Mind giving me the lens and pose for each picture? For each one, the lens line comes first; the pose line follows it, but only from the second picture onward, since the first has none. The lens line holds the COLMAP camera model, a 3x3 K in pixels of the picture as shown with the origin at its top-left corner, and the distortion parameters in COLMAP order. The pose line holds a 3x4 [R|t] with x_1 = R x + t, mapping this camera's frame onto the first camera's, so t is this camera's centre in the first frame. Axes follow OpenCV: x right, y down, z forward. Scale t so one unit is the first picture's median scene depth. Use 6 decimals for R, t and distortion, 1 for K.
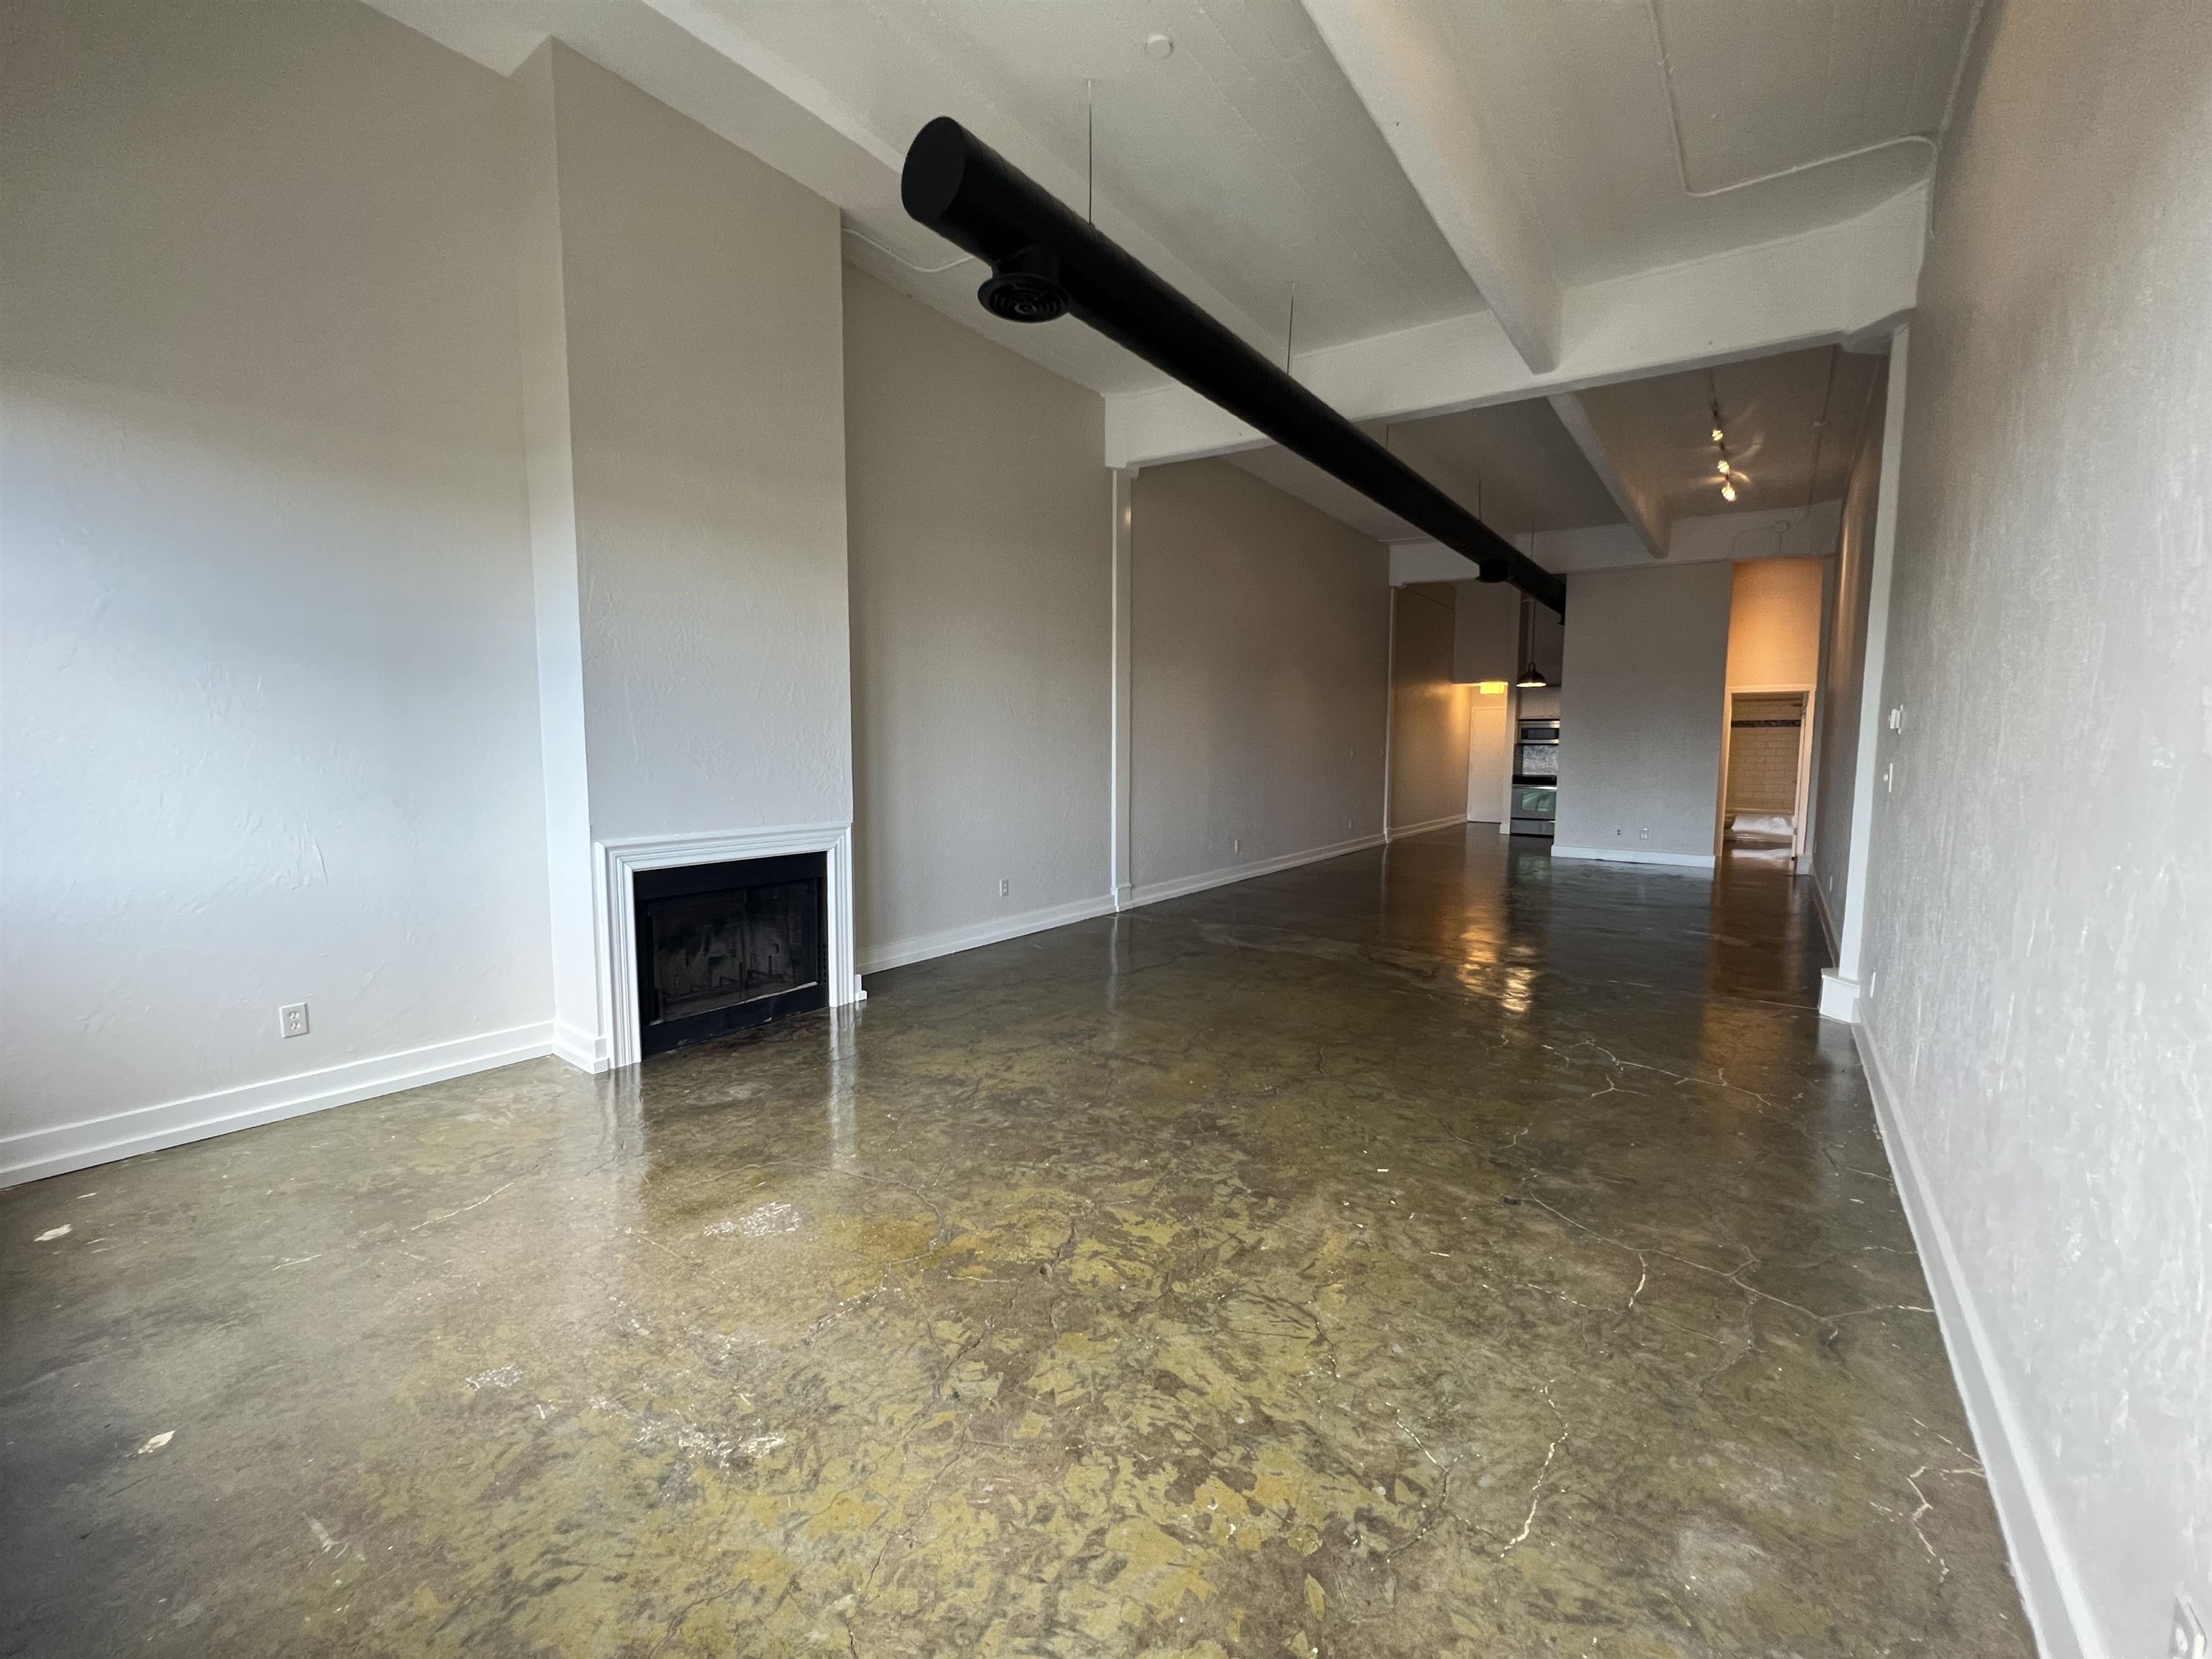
lens RADIAL K [[887.2, 0, 1114.2], [0, 887.2, 829.2], [0, 0, 1]] dist [-0.001841, 0.000280]
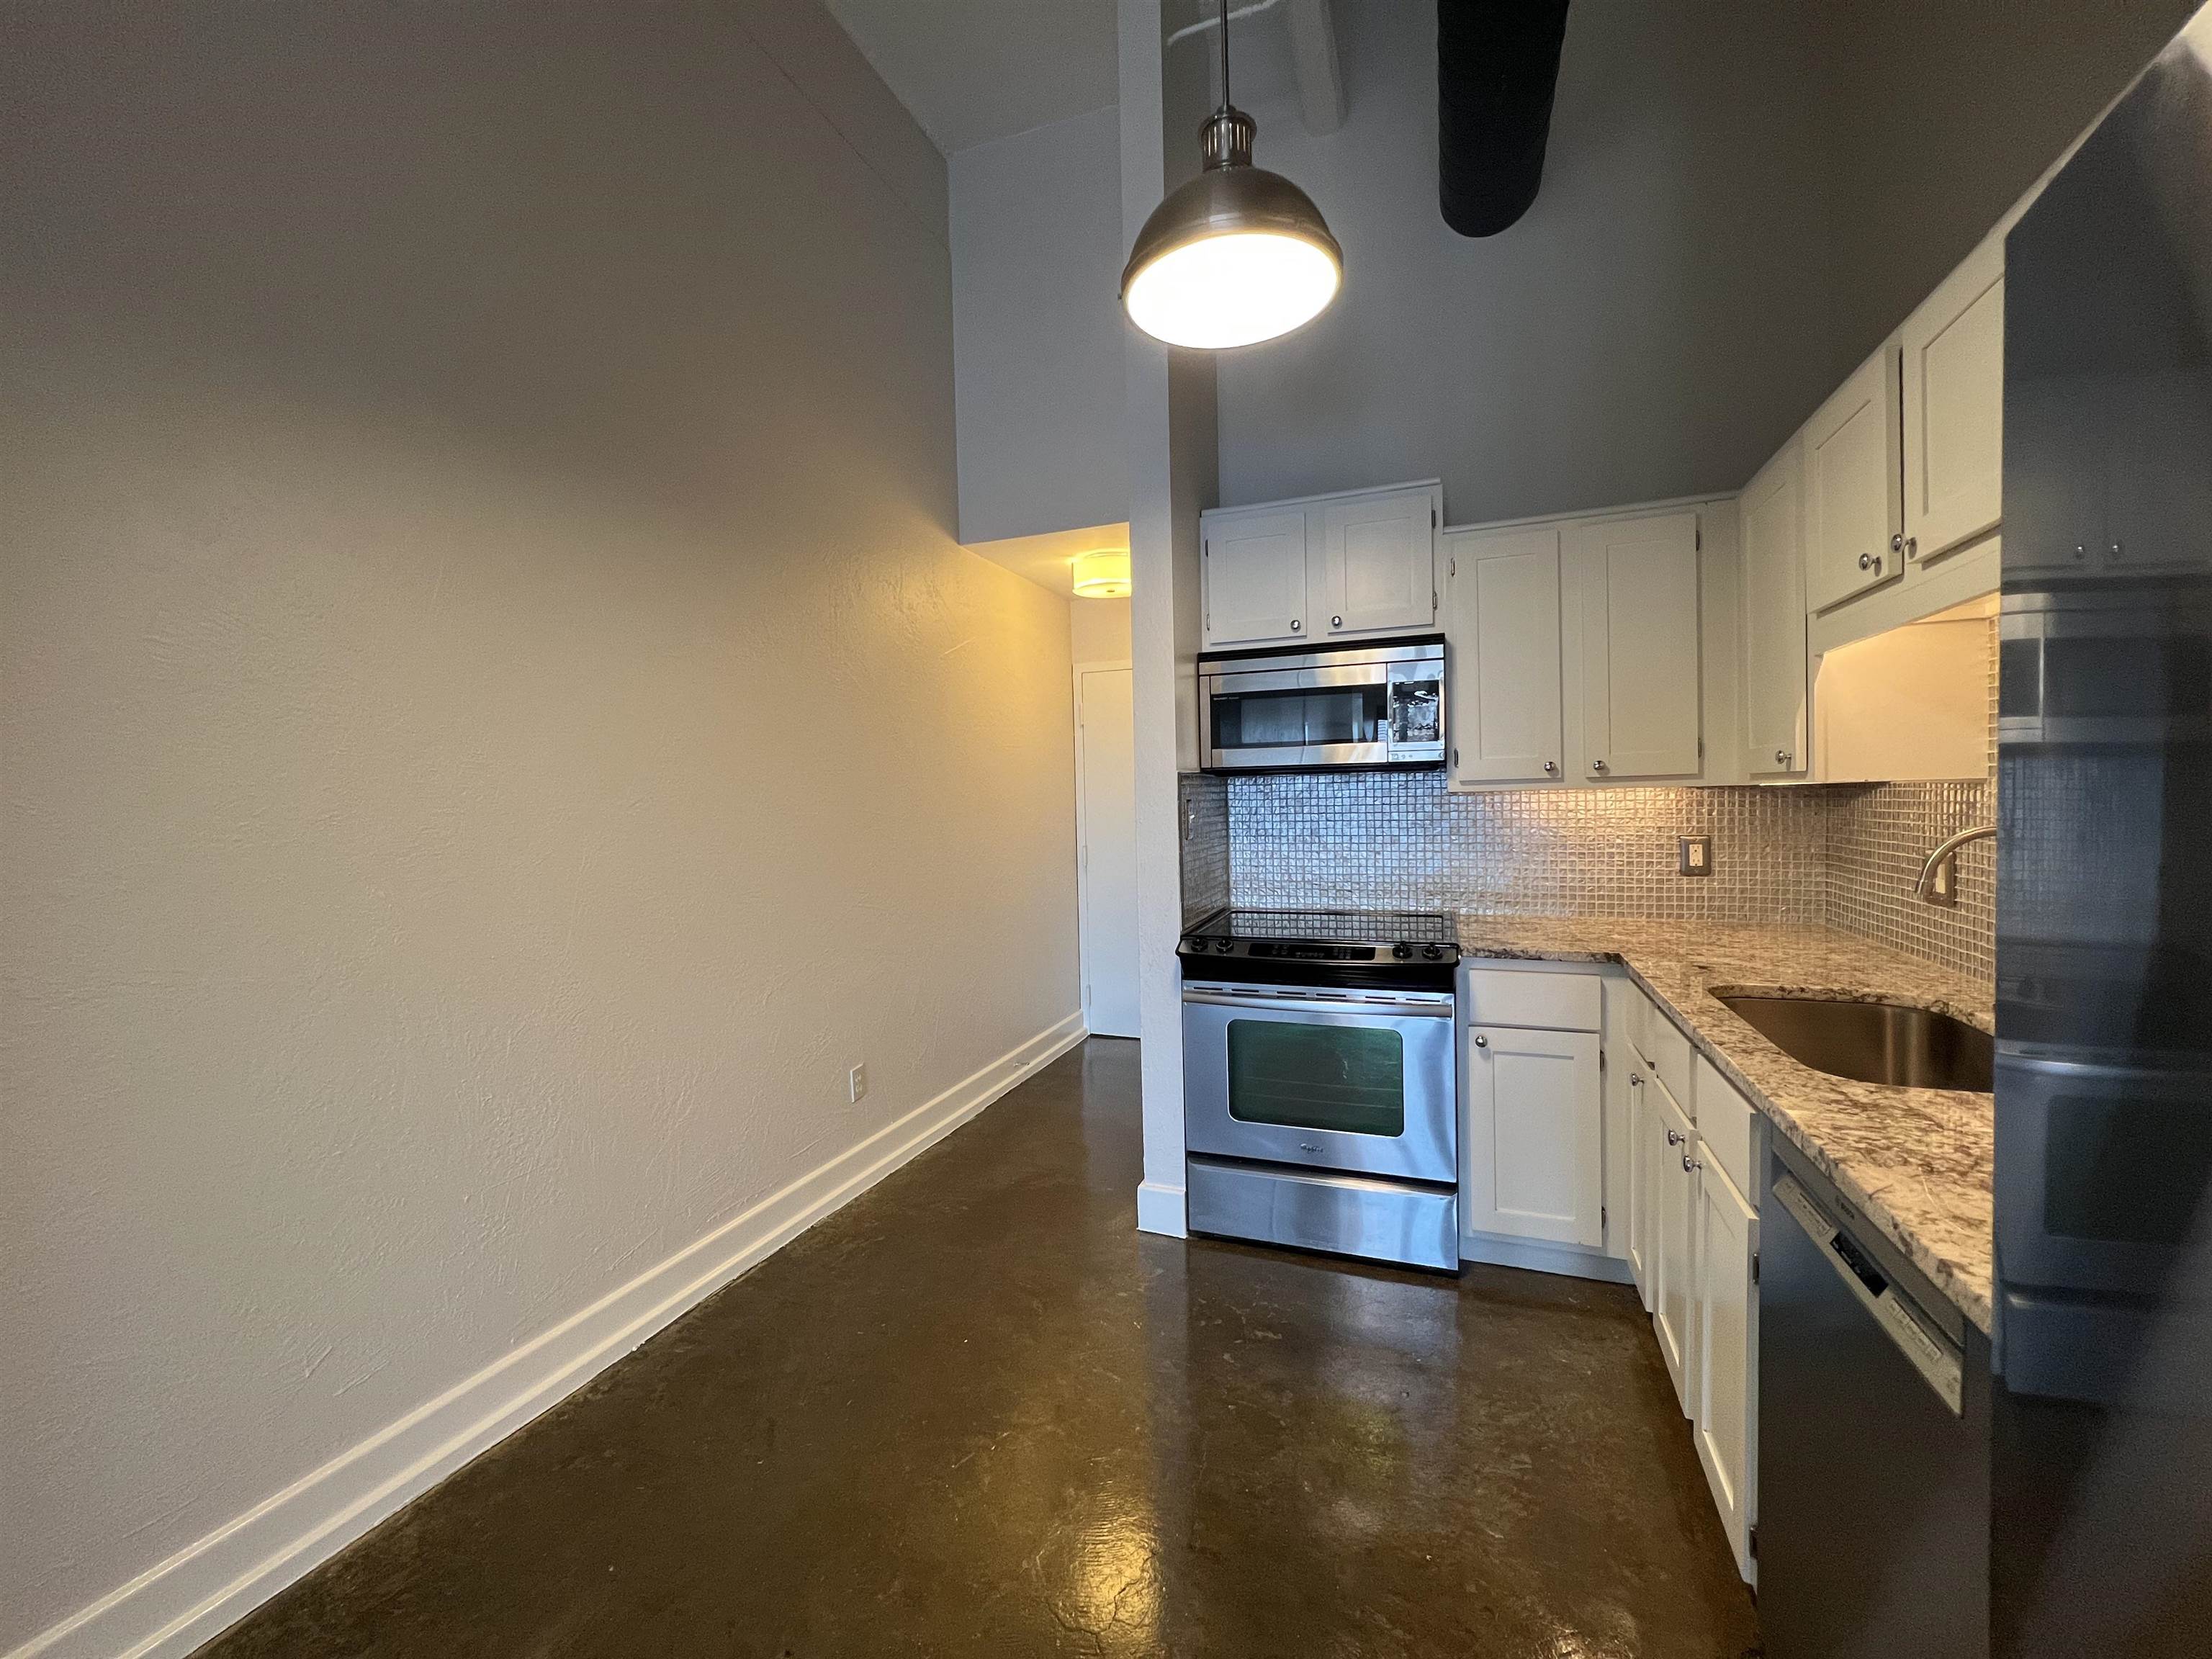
lens RADIAL K [[887.2, 0, 1103.8], [0, 887.2, 823.1], [0, 0, 1]] dist [-0.001841, 0.000280]
pose [[0.963048, -0.046086, 0.265359, 0.362364], [0.064924, 0.995921, -0.062659, -0.071209], [-0.261389, 0.077572, 0.962111, 0.772095]]
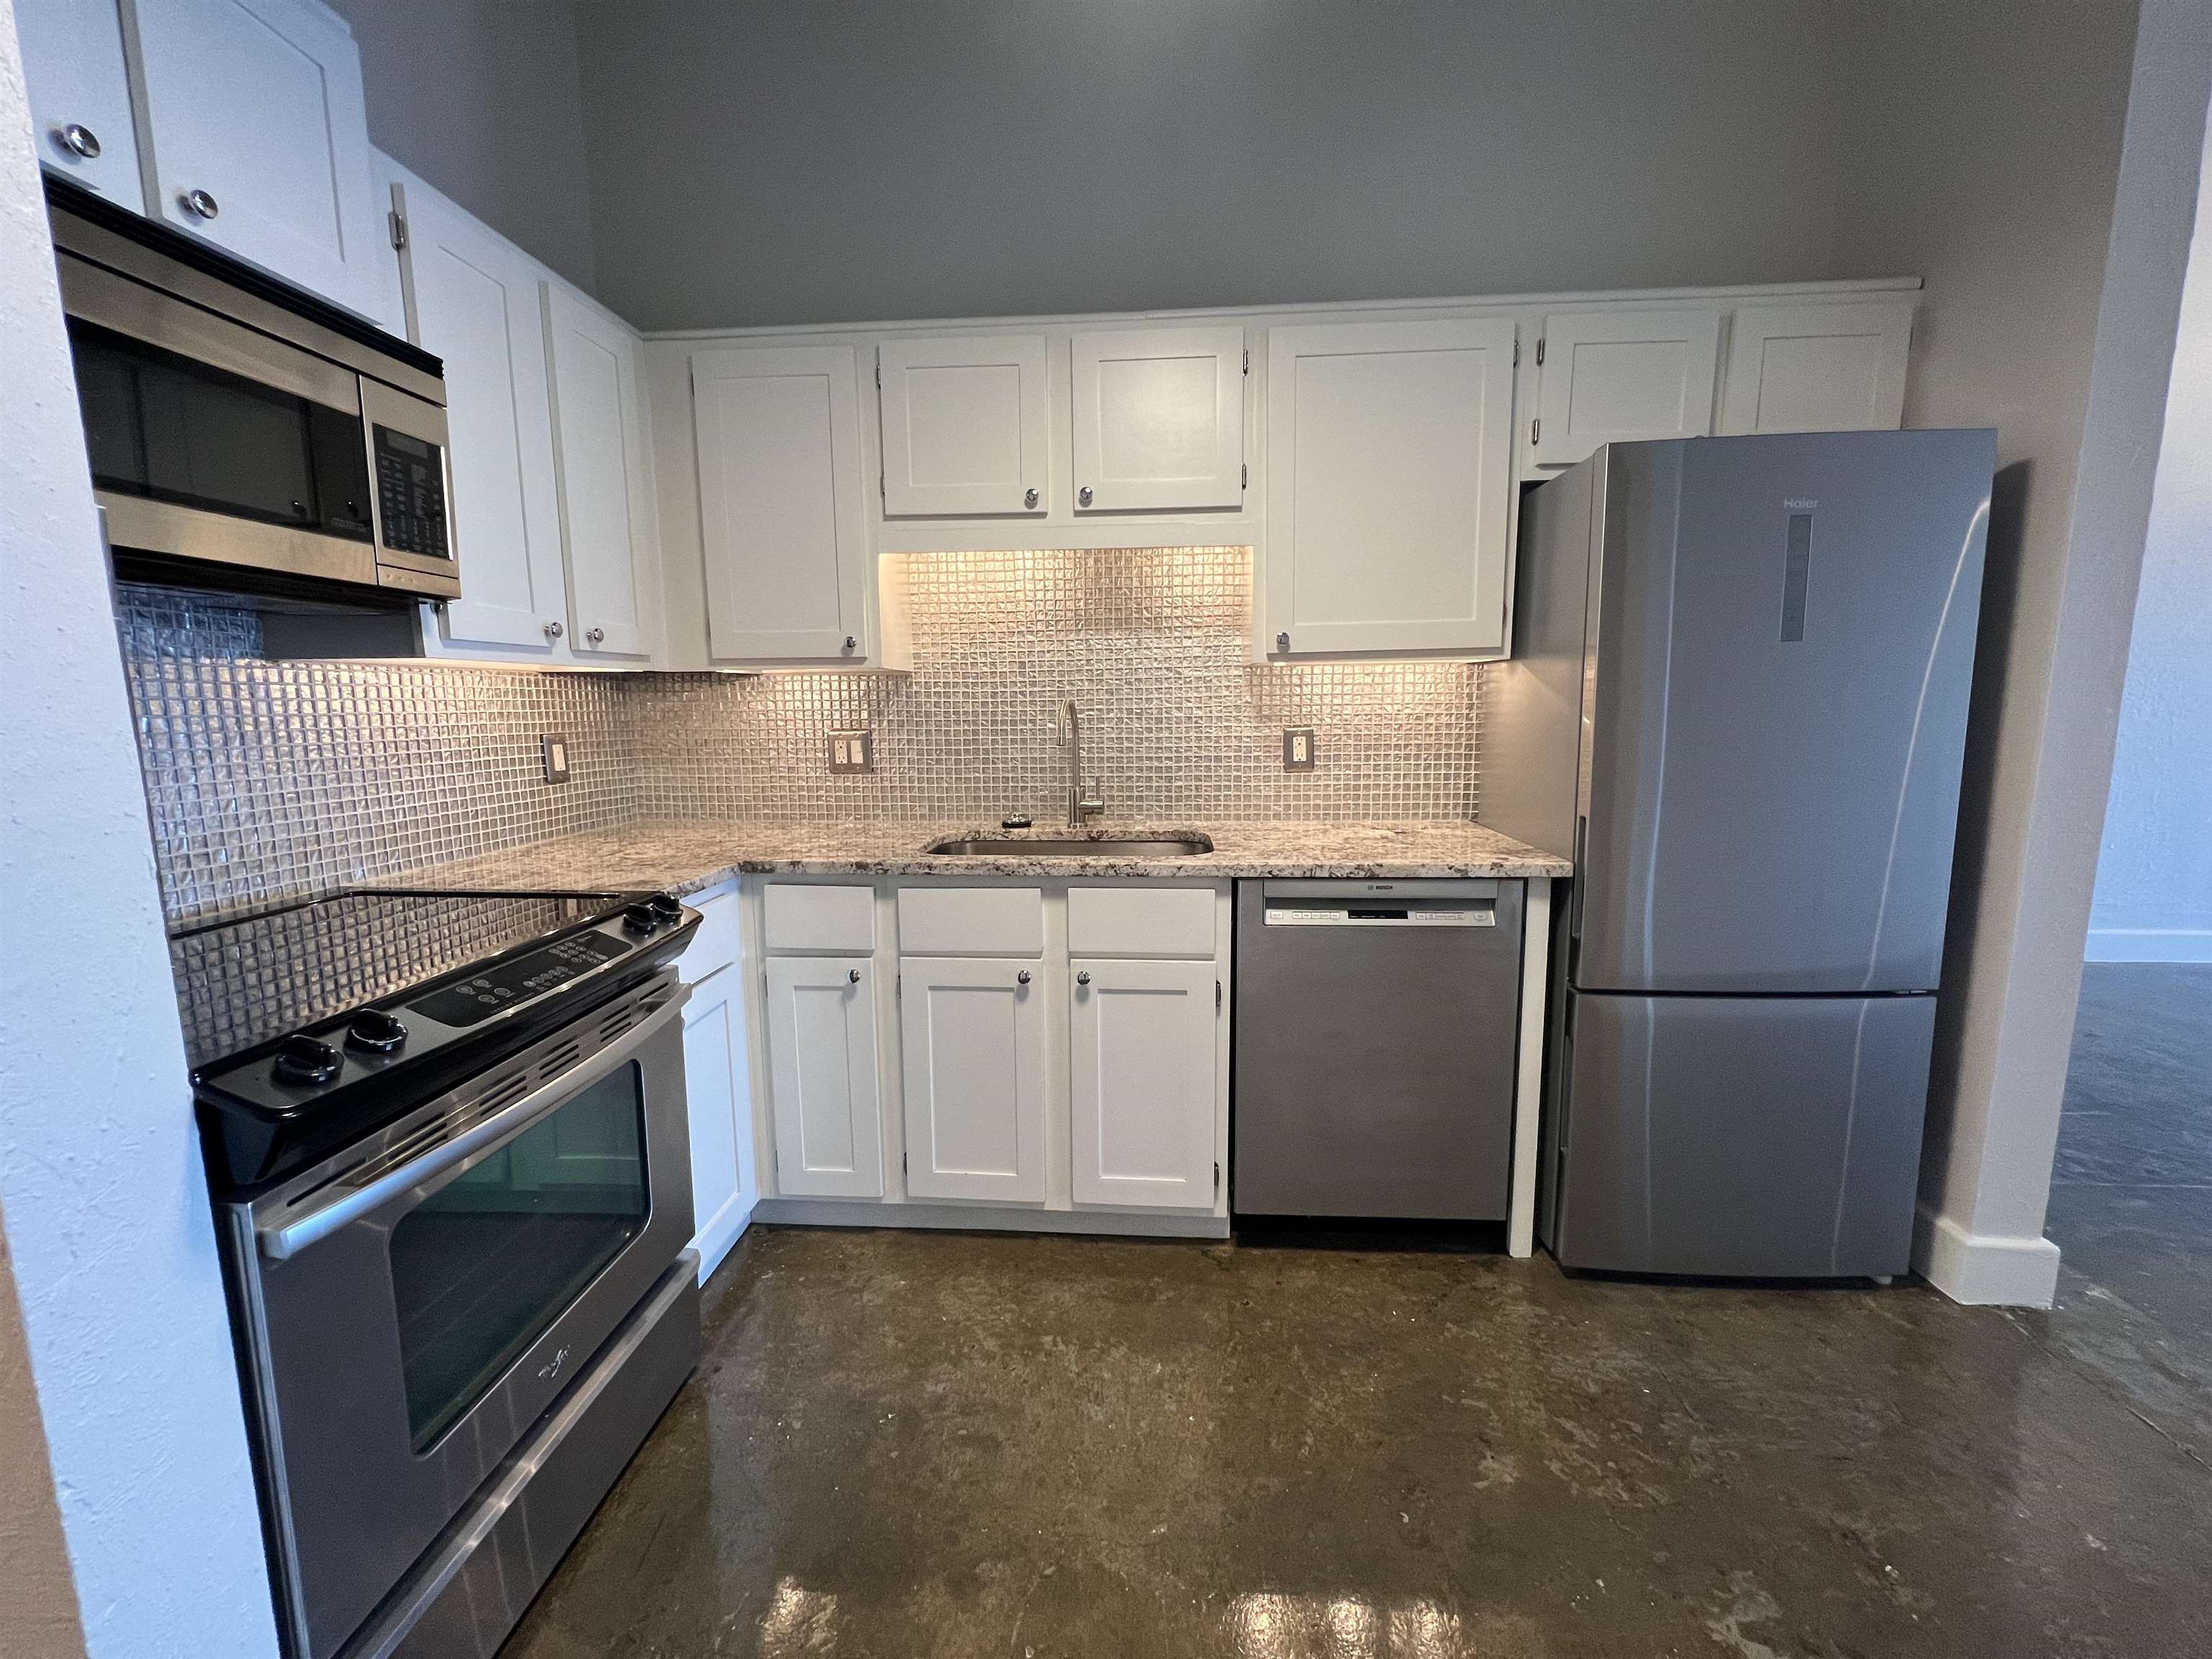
lens RADIAL K [[887.2, 0, 1101.4], [0, 887.2, 822.7], [0, 0, 1]] dist [-0.001841, 0.000280]
pose [[-0.542019, -0.122304, 0.831419, 0.348773], [0.084614, 0.976383, 0.198790, -0.081634], [-0.836096, 0.178098, -0.518869, 0.957727]]
